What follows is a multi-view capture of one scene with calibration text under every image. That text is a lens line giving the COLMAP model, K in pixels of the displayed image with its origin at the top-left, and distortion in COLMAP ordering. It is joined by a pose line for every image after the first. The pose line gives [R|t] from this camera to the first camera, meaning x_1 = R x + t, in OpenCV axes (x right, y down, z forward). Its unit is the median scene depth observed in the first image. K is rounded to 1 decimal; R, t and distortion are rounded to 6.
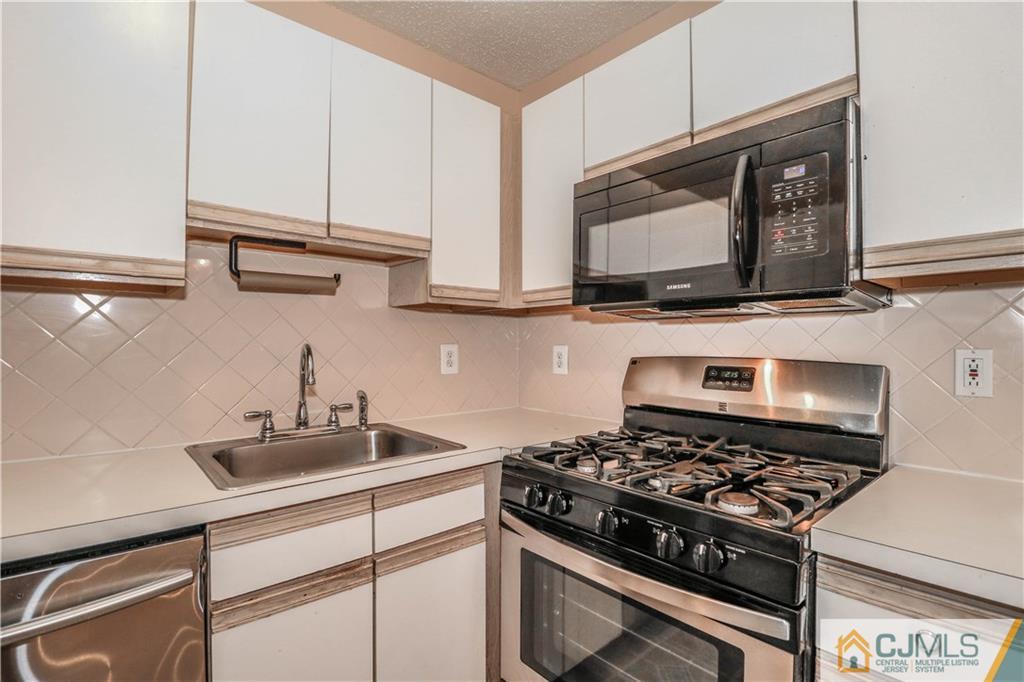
lens RADIAL K [[483.4, 0, 507.0], [0, 483.4, 335.9], [0, 0, 1]] dist [-0.000050, -0.009049]
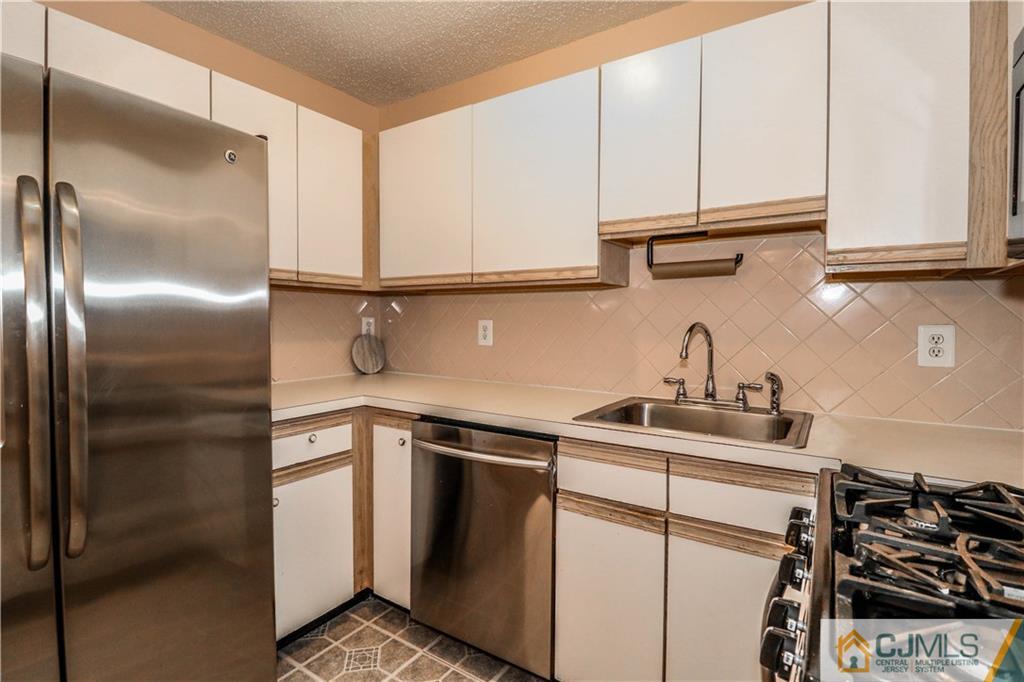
lens RADIAL K [[483.4, 0, 518.5], [0, 483.4, 334.1], [0, 0, 1]] dist [-0.000050, -0.009049]
pose [[0.277191, 0.025294, -0.960482, 0.558613], [0.007054, 0.999573, 0.028360, 0.008419], [0.960789, -0.014636, 0.276894, 0.303369]]
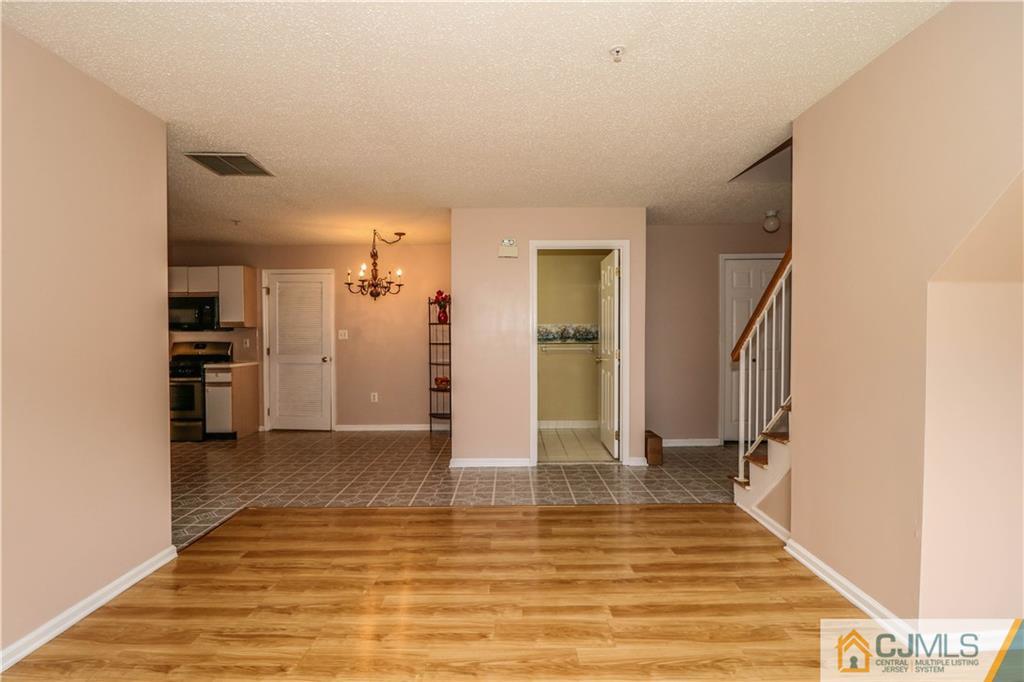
lens RADIAL K [[483.4, 0, 521.6], [0, 483.4, 341.7], [0, 0, 1]] dist [-0.000050, -0.009049]
pose [[0.637578, -0.014534, 0.770248, -1.024619], [-0.001622, 0.999794, 0.020208, -0.047446], [-0.770384, -0.014133, 0.637424, -3.954418]]
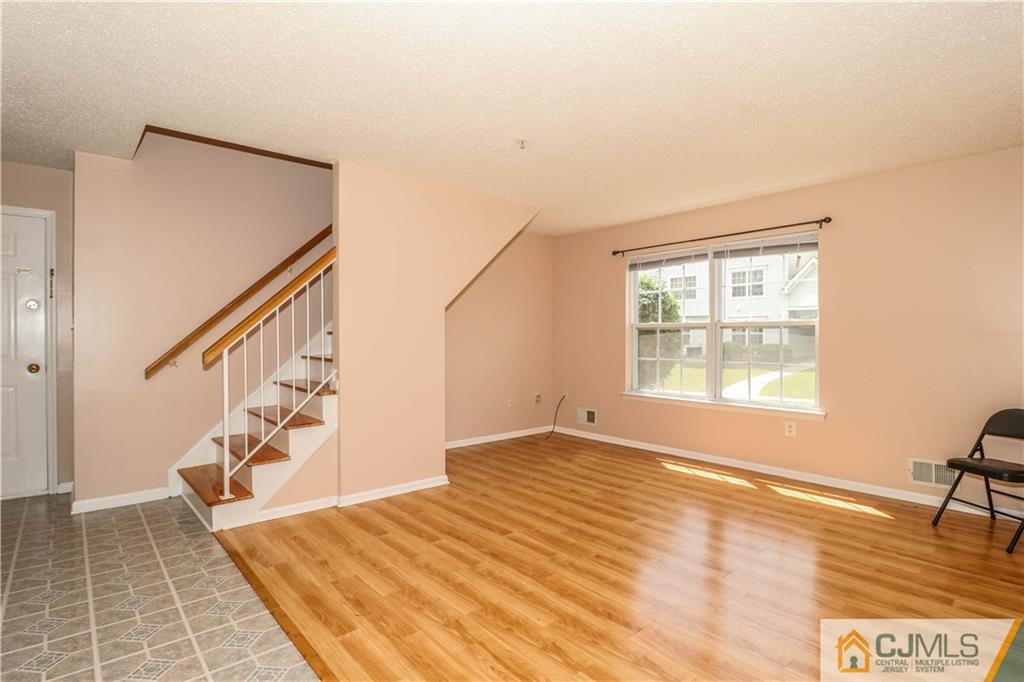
lens RADIAL K [[514.9, 0, 512.1], [0, 514.9, 340.1], [0, 0, 1]] dist [0.009305, -0.002923]
pose [[-0.999960, -0.001042, -0.008886, 0.314965], [-0.001063, 0.999997, 0.002422, 0.003041], [0.008883, 0.002431, -0.999958, -1.029206]]
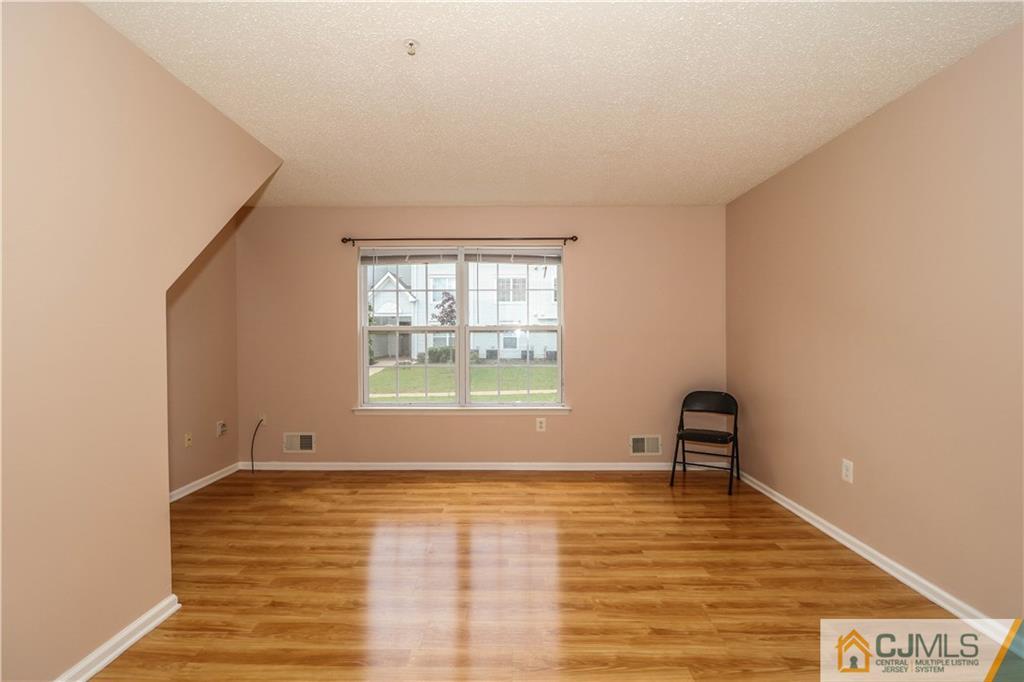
lens RADIAL K [[483.4, 0, 512.9], [0, 483.4, 336.1], [0, 0, 1]] dist [-0.000050, -0.009049]
pose [[-0.658815, -0.000079, -0.752305, 1.101298], [0.006762, 0.999959, -0.006027, -0.021174], [0.752274, -0.009057, -0.658788, -2.146151]]
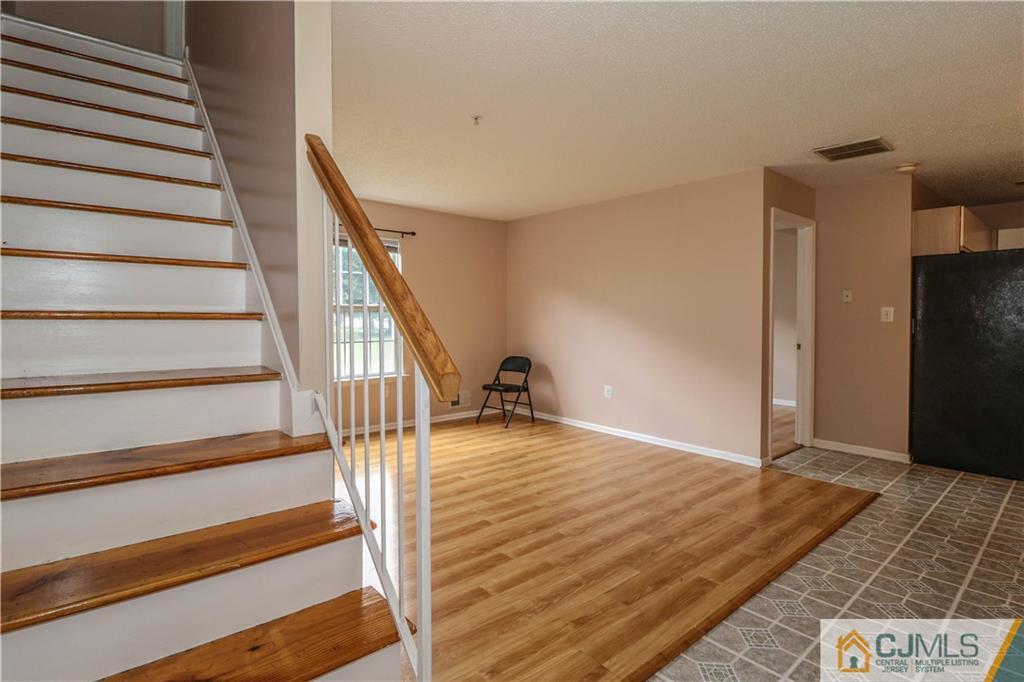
lens RADIAL K [[483.4, 0, 502.3], [0, 483.4, 331.4], [0, 0, 1]] dist [-0.000050, -0.009049]
pose [[-0.023106, 0.023043, -0.999467, 2.321394], [0.006336, 0.999718, 0.022902, -0.015161], [0.999713, -0.005804, -0.023246, -3.110675]]
